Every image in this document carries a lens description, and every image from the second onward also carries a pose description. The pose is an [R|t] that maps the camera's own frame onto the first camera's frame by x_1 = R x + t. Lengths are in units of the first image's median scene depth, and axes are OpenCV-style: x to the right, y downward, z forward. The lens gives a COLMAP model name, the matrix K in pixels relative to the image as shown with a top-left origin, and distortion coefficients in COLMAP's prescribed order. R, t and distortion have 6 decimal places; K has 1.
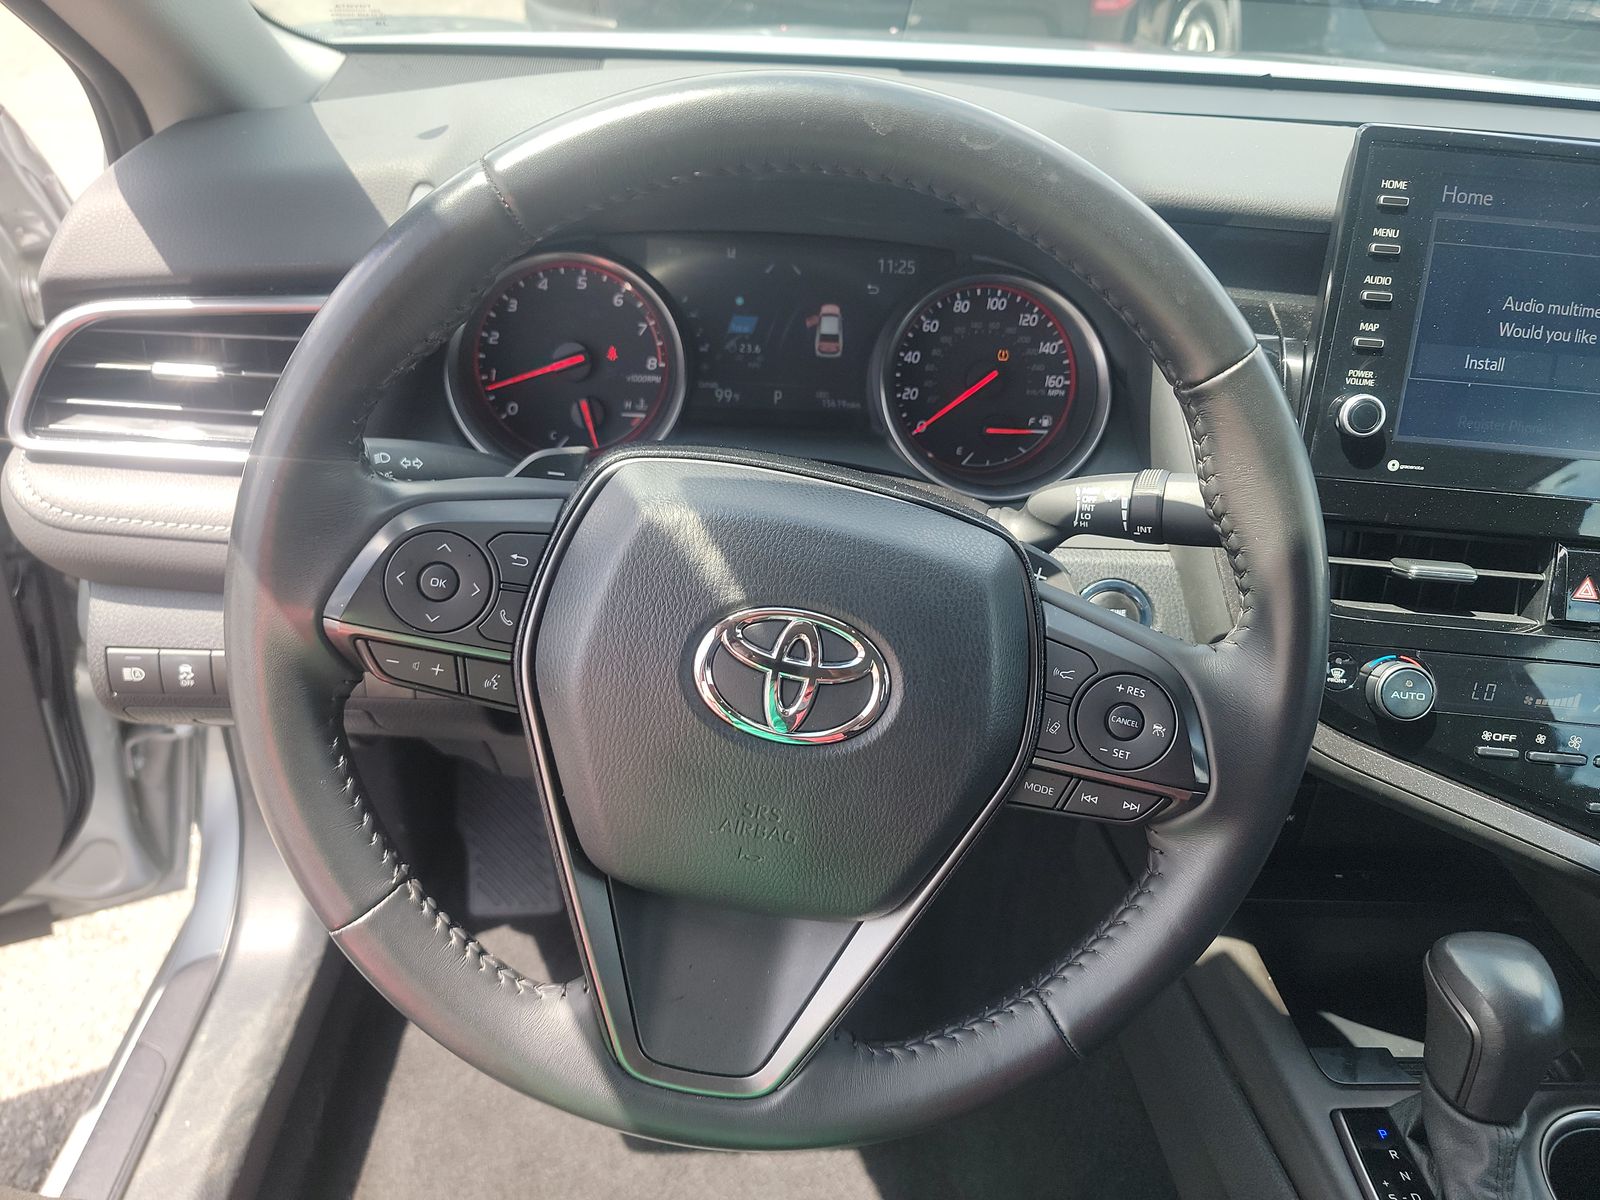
lens RADIAL K [[1144.8, 0, 791.3], [0, 1144.8, 591.1], [0, 0, 1]] dist [0.041989, -0.045198]
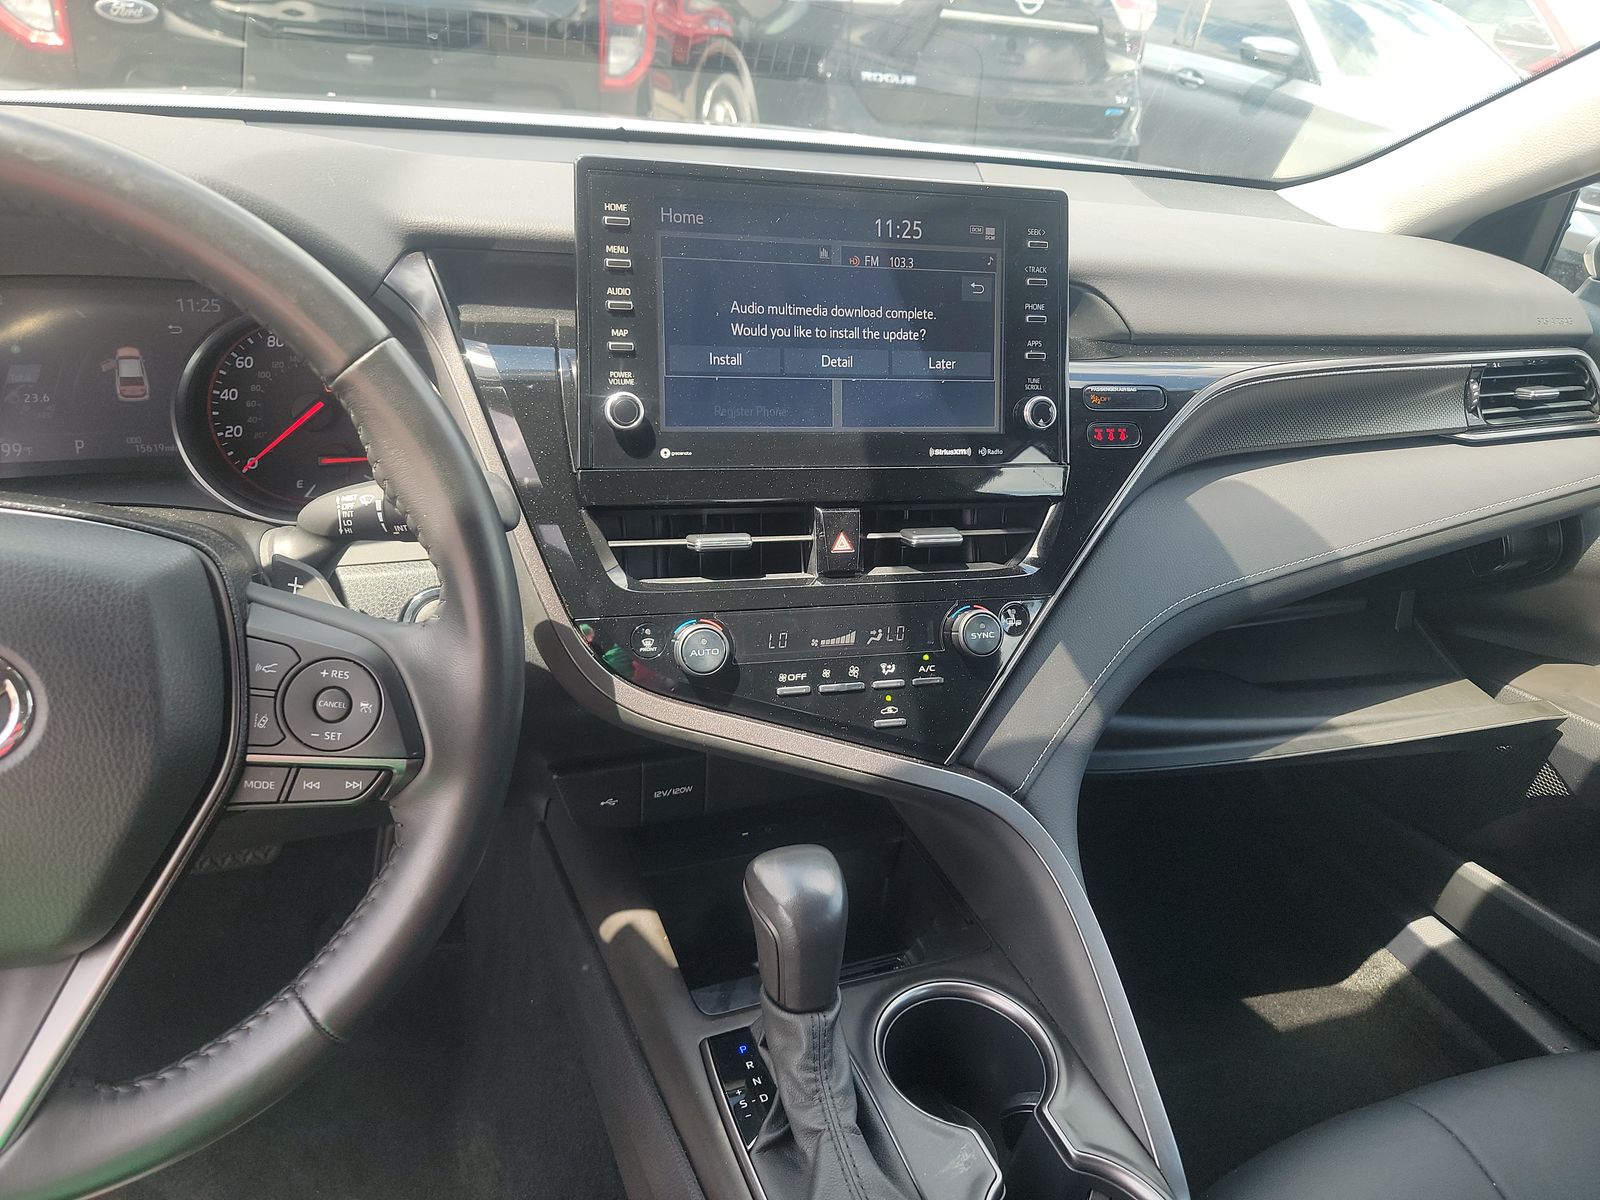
lens RADIAL K [[1144.8, 0, 905.7], [0, 1144.8, 601.0], [0, 0, 1]] dist [0.041989, -0.045198]
pose [[0.938706, -0.129509, 0.319467, 0.345844], [0.148064, 0.988380, -0.034384, 0.101802], [-0.311302, 0.079578, 0.946973, -0.118222]]
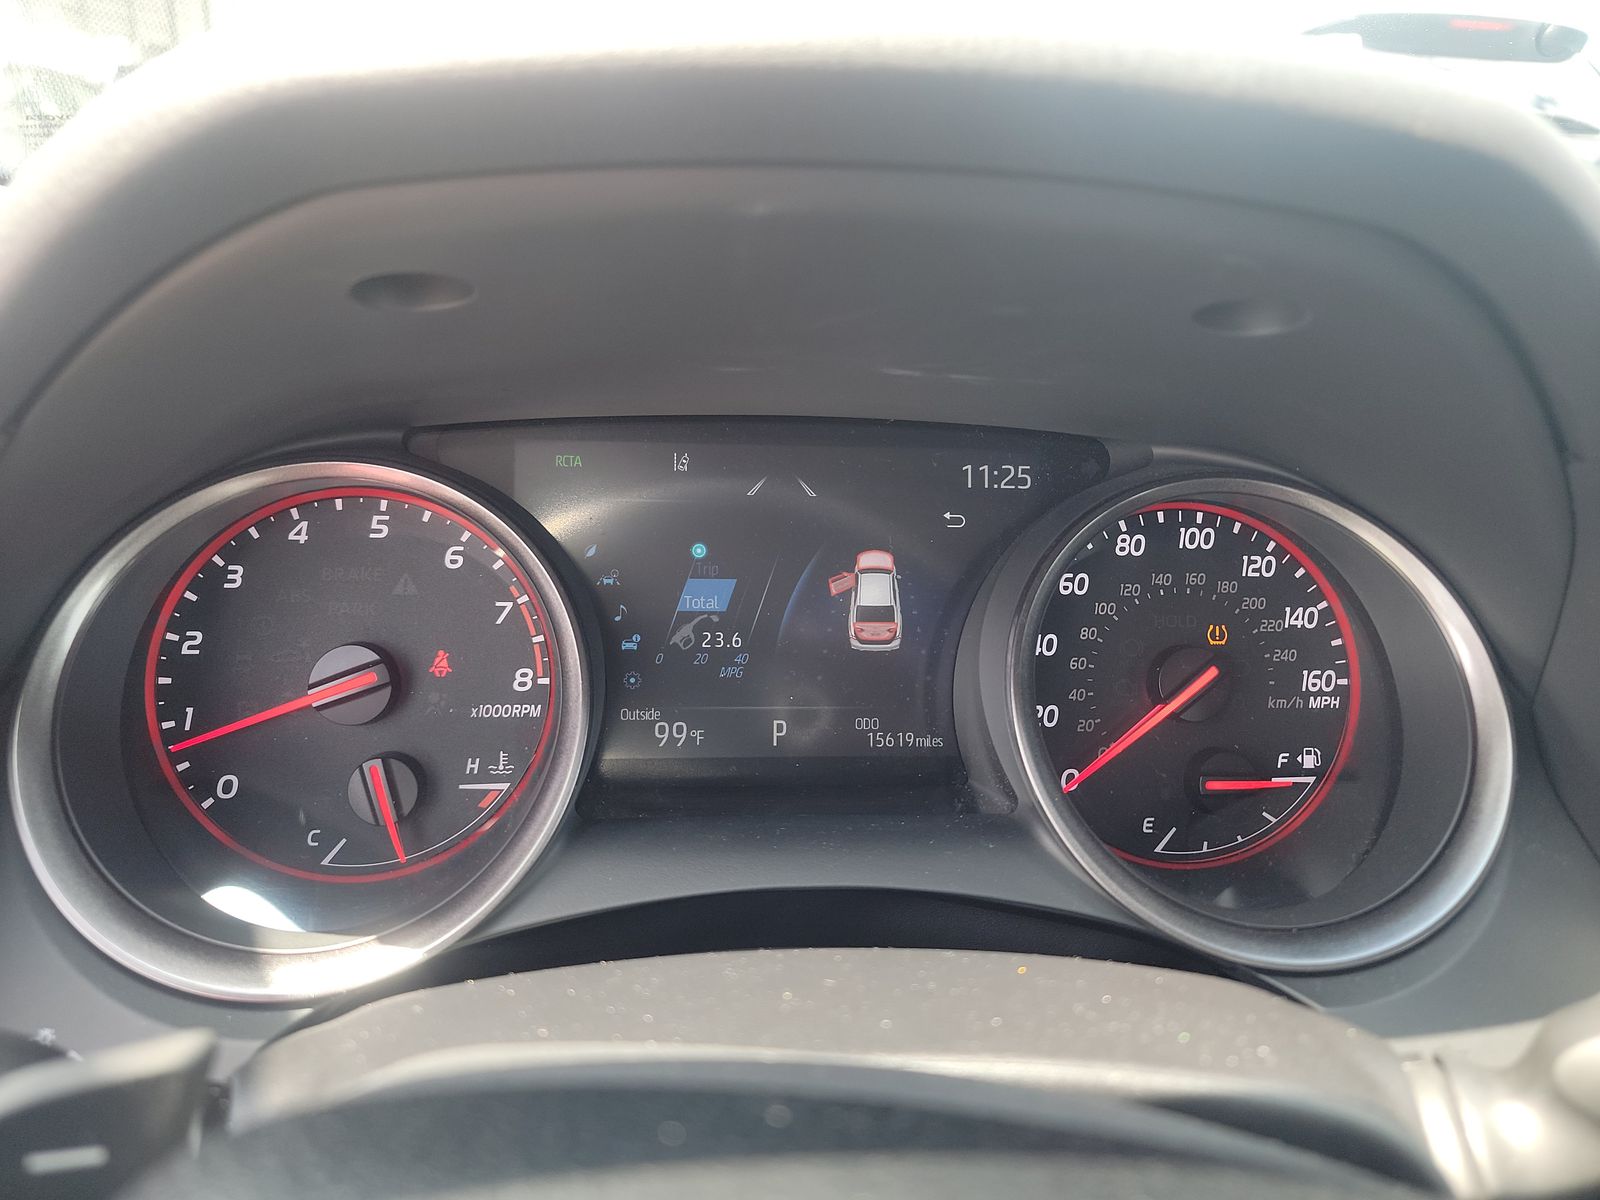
lens RADIAL K [[1144.8, 0, 796.6], [0, 1144.8, 597.3], [0, 0, 1]] dist [0.041989, -0.045198]
pose [[0.998417, -0.037999, 0.041463, -0.025923], [0.045964, 0.976146, -0.212196, -0.135547], [-0.032411, 0.213766, 0.976347, 0.559670]]
